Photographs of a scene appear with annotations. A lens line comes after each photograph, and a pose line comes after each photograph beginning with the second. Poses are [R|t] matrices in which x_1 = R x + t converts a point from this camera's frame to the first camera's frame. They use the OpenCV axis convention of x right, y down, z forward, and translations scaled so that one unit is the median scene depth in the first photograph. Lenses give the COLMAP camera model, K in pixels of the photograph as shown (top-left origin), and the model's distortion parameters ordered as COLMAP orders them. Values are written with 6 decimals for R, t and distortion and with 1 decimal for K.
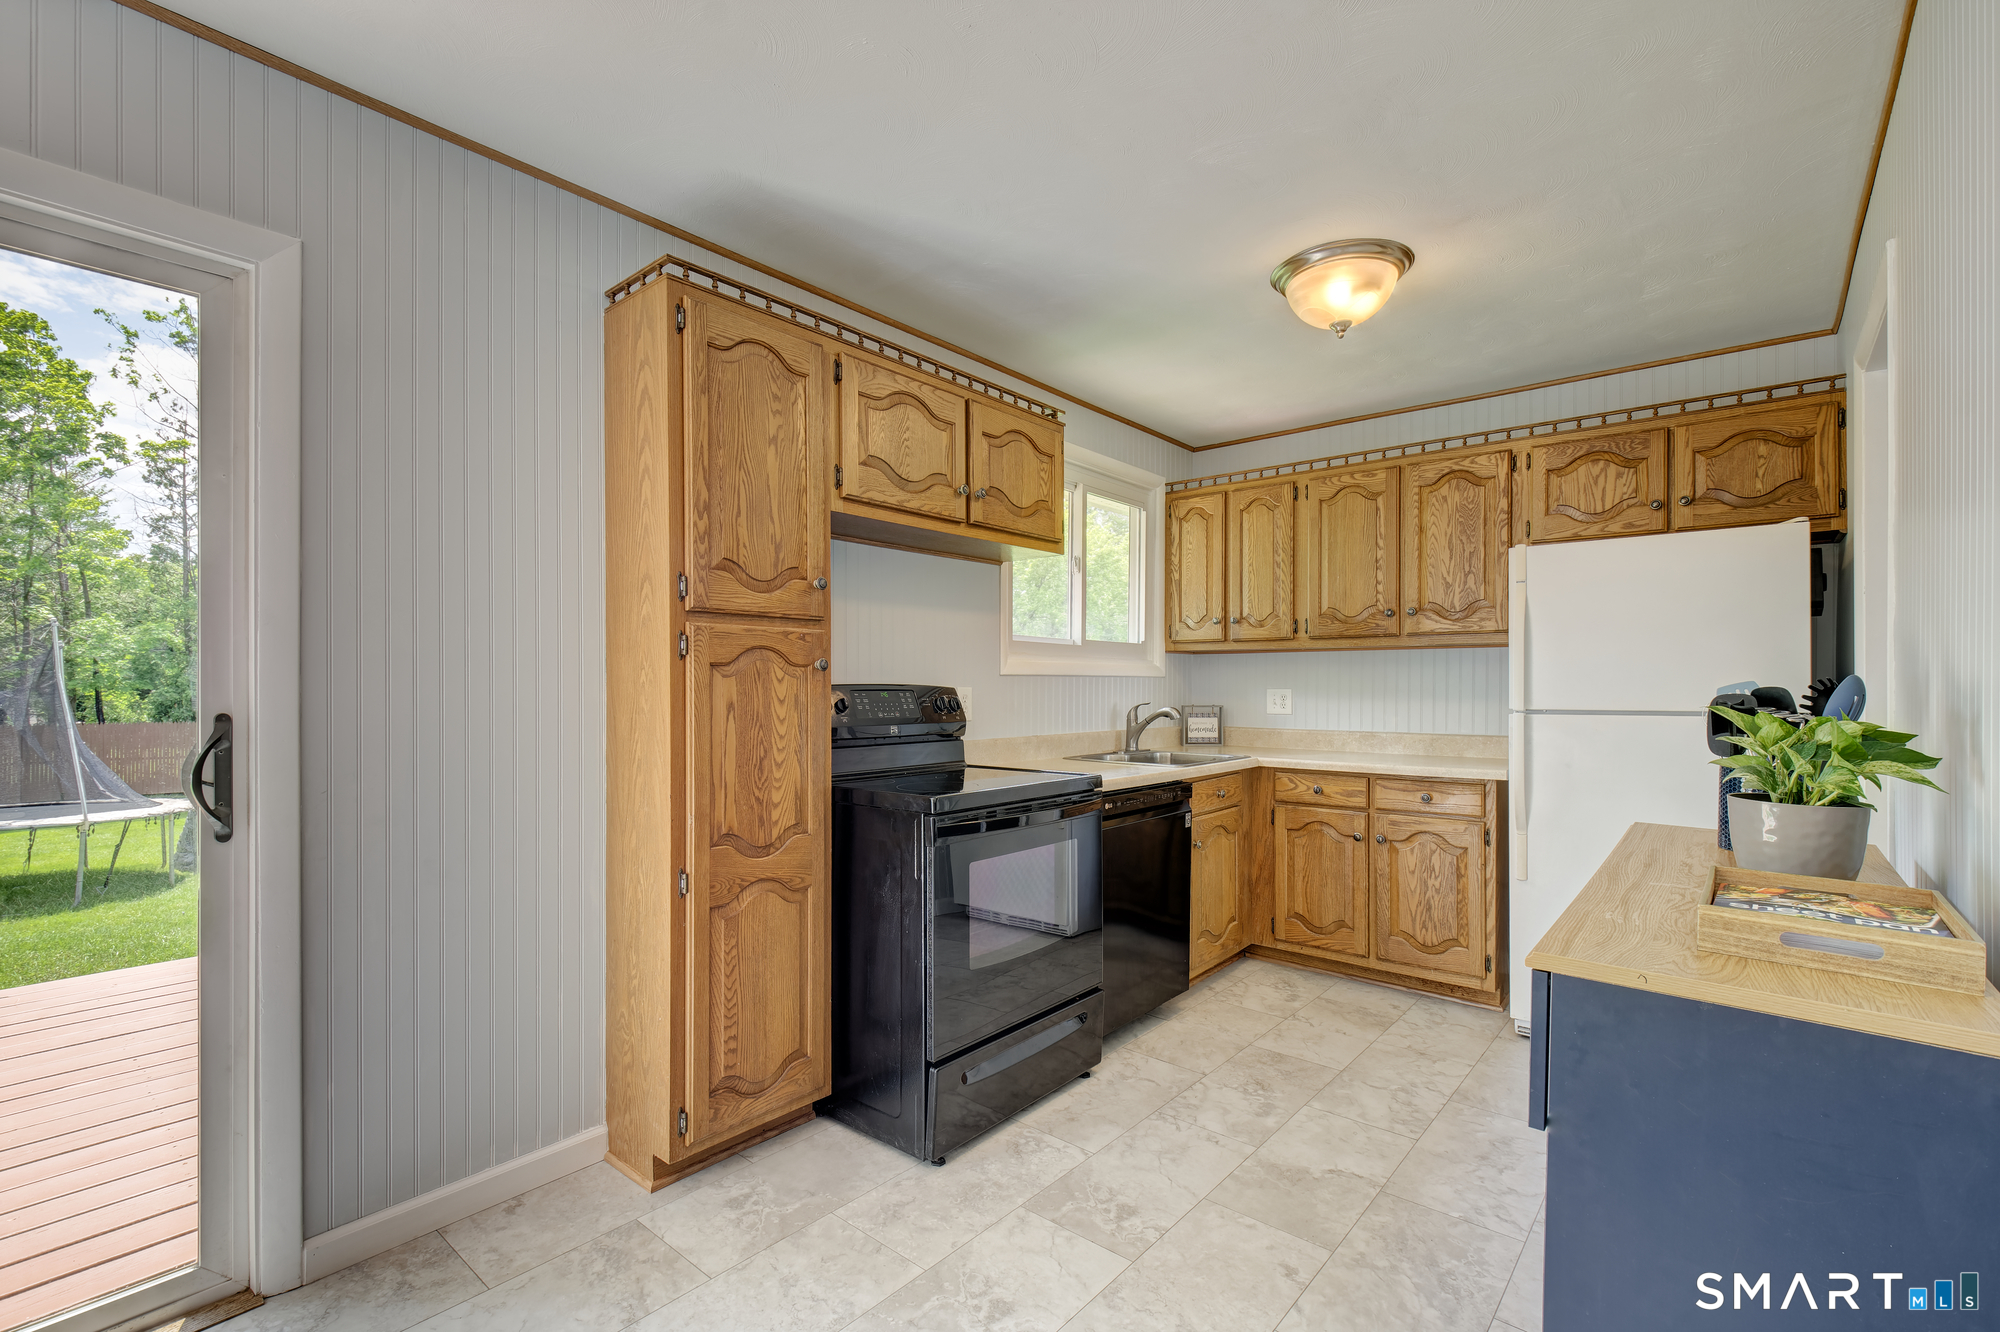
lens RADIAL K [[889.1, 0, 992.2], [0, 889.1, 686.3], [0, 0, 1]] dist [0.010091, -0.000022]
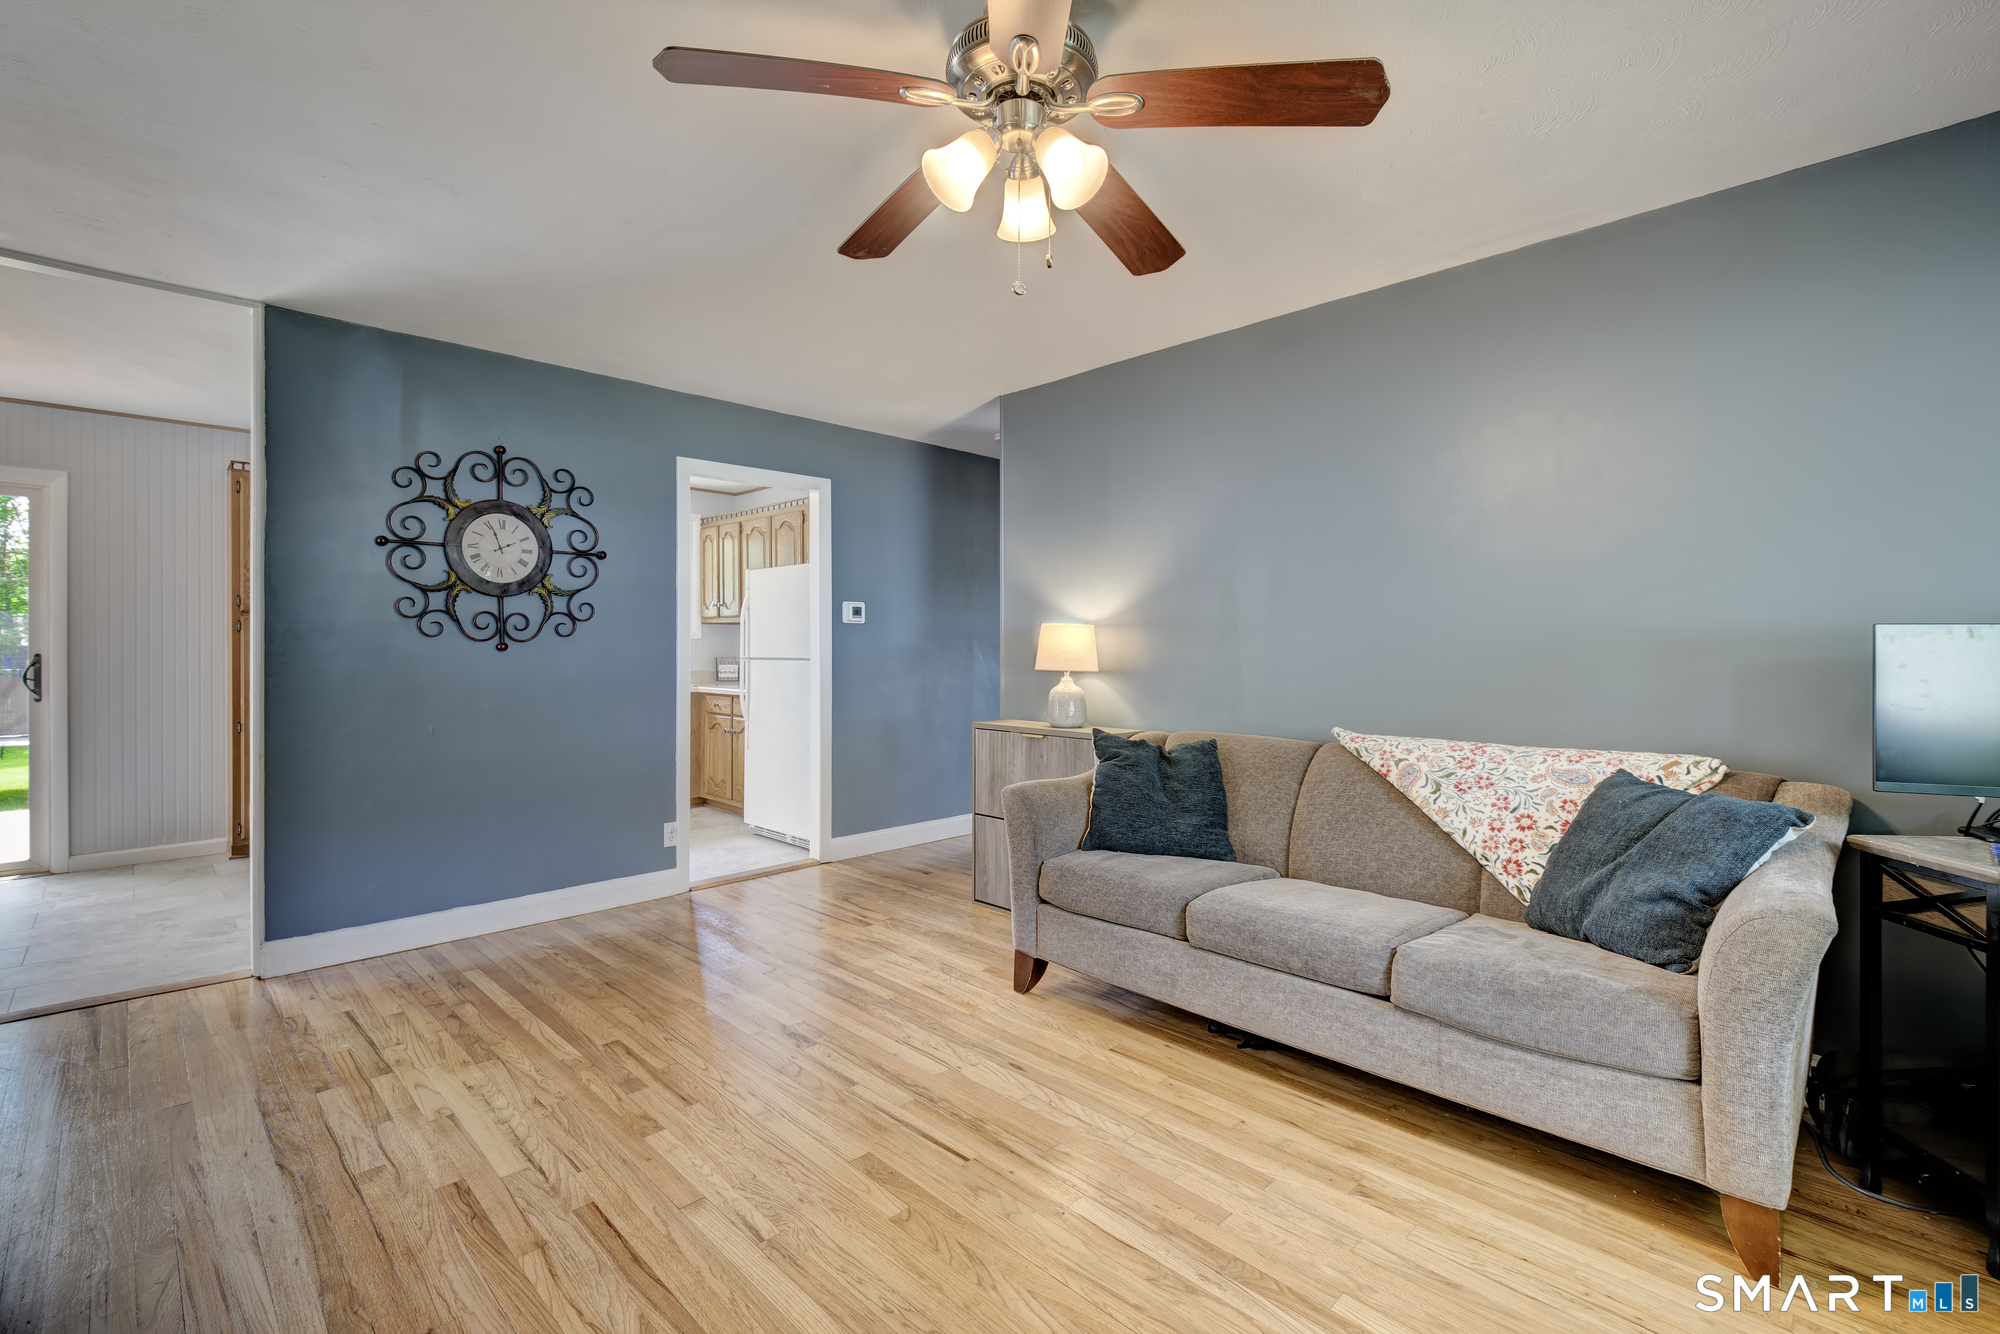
lens RADIAL K [[889.1, 0, 998.2], [0, 889.1, 647.6], [0, 0, 1]] dist [0.010091, -0.000022]
pose [[0.996074, -0.000769, -0.088518, 1.463798], [0.000529, 0.999996, -0.002738, 0.012949], [0.088520, 0.002680, 0.996071, -0.931145]]
